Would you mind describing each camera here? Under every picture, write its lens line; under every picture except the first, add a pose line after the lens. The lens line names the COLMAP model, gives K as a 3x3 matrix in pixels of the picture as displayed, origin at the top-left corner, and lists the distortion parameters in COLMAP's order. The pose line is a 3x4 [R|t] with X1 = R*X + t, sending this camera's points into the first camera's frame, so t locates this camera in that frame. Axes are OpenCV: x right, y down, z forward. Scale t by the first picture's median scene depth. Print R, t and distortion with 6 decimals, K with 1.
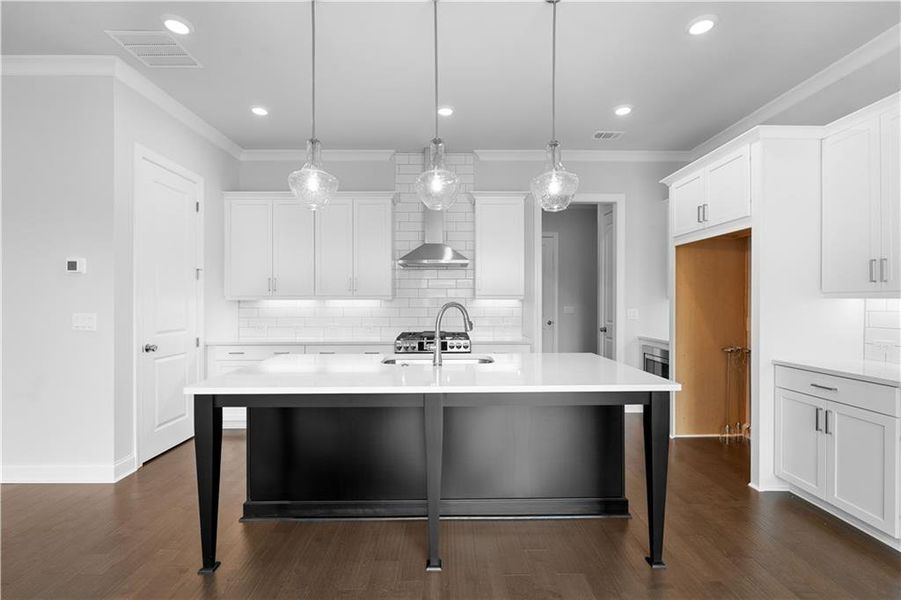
lens RADIAL K [[406.4, 0, 451.8], [0, 406.4, 301.1], [0, 0, 1]] dist [-0.005521, 0.004002]
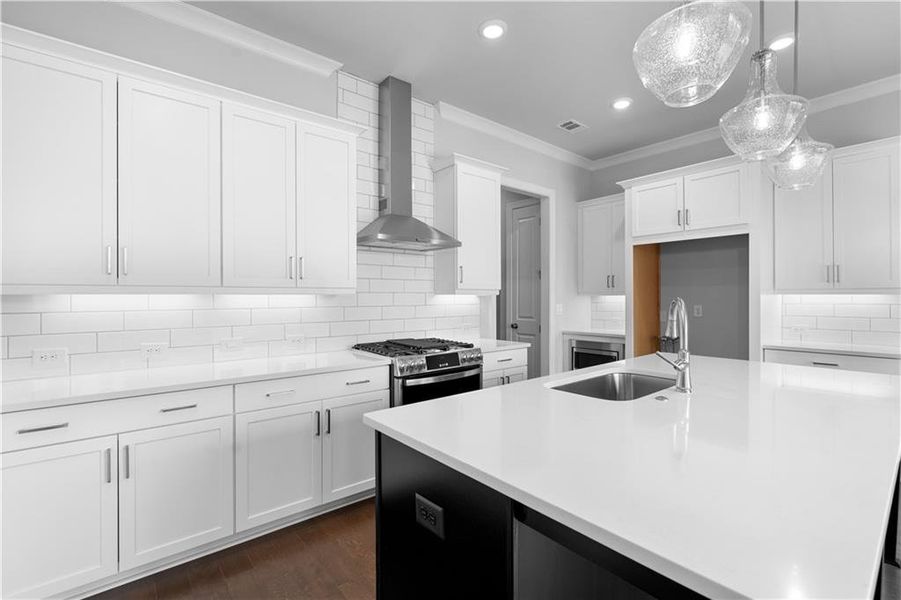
lens RADIAL K [[406.4, 0, 451.3], [0, 406.4, 296.2], [0, 0, 1]] dist [-0.005521, 0.004002]
pose [[0.778160, 0.000581, 0.628066, -0.486476], [0.001678, 0.999994, -0.003003, 0.001232], [-0.628064, 0.003391, 0.778154, 0.455605]]
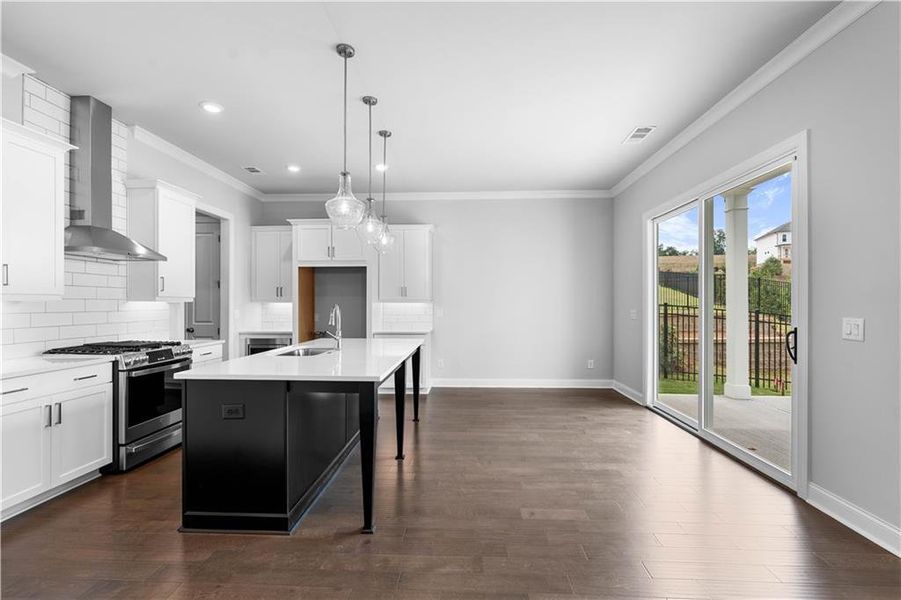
lens RADIAL K [[406.4, 0, 446.0], [0, 406.4, 302.0], [0, 0, 1]] dist [-0.005521, 0.004002]
pose [[0.068586, 0.005328, 0.997631, -0.878265], [0.000063, 0.999986, -0.005344, 0.002030], [-0.997645, 0.000430, 0.068585, 0.347756]]
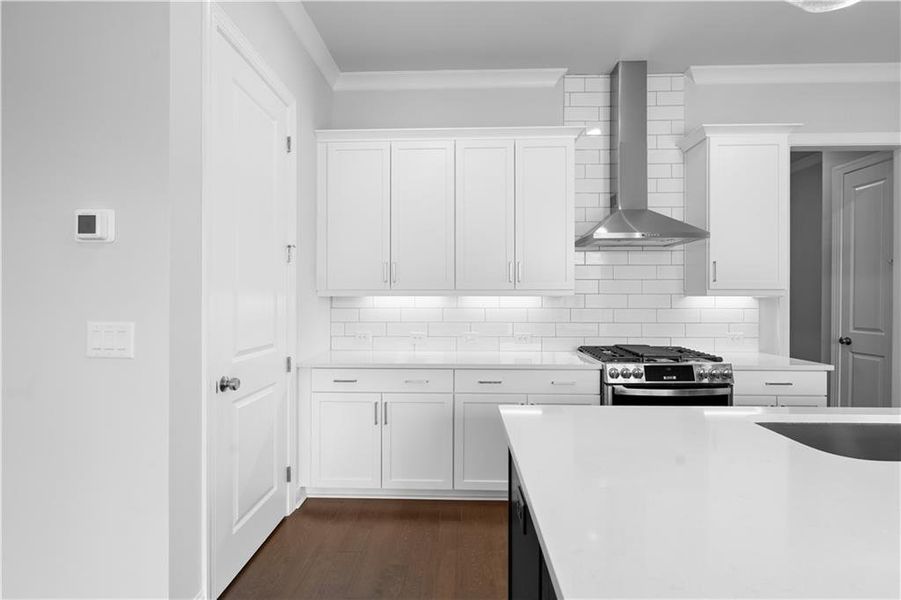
lens RADIAL K [[406.4, 0, 450.4], [0, 406.4, 299.8], [0, 0, 1]] dist [-0.005521, 0.004002]
pose [[0.999091, 0.002711, -0.042547, -0.354462], [-0.002602, 0.999993, 0.002624, 0.001058], [0.042554, -0.002511, 0.999091, 0.393756]]
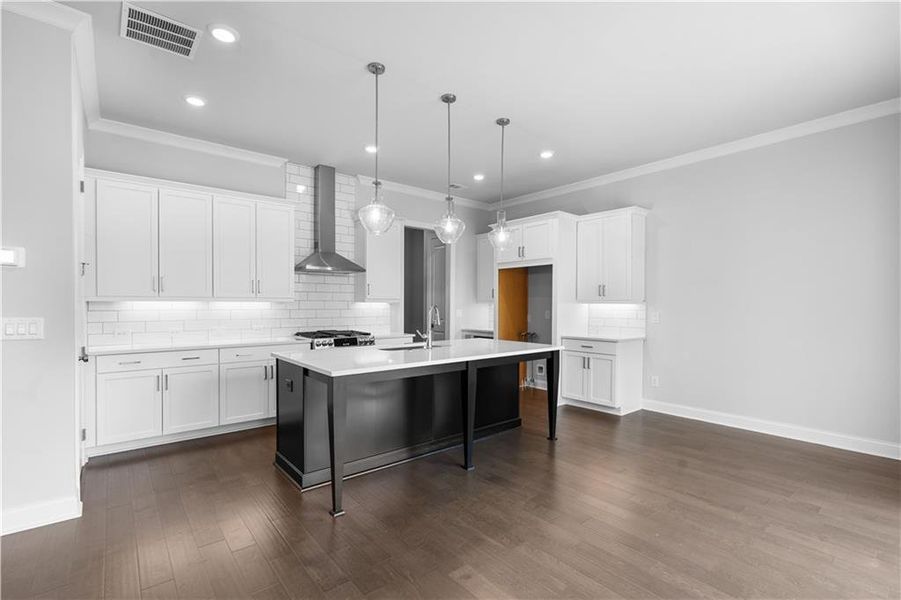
lens RADIAL K [[406.4, 0, 450.9], [0, 406.4, 311.2], [0, 0, 1]] dist [-0.005521, 0.004002]
pose [[0.779220, -0.006623, 0.626716, -0.557606], [-0.005190, 0.999842, 0.017019, 0.000176], [-0.626730, -0.016514, 0.779062, -0.103989]]
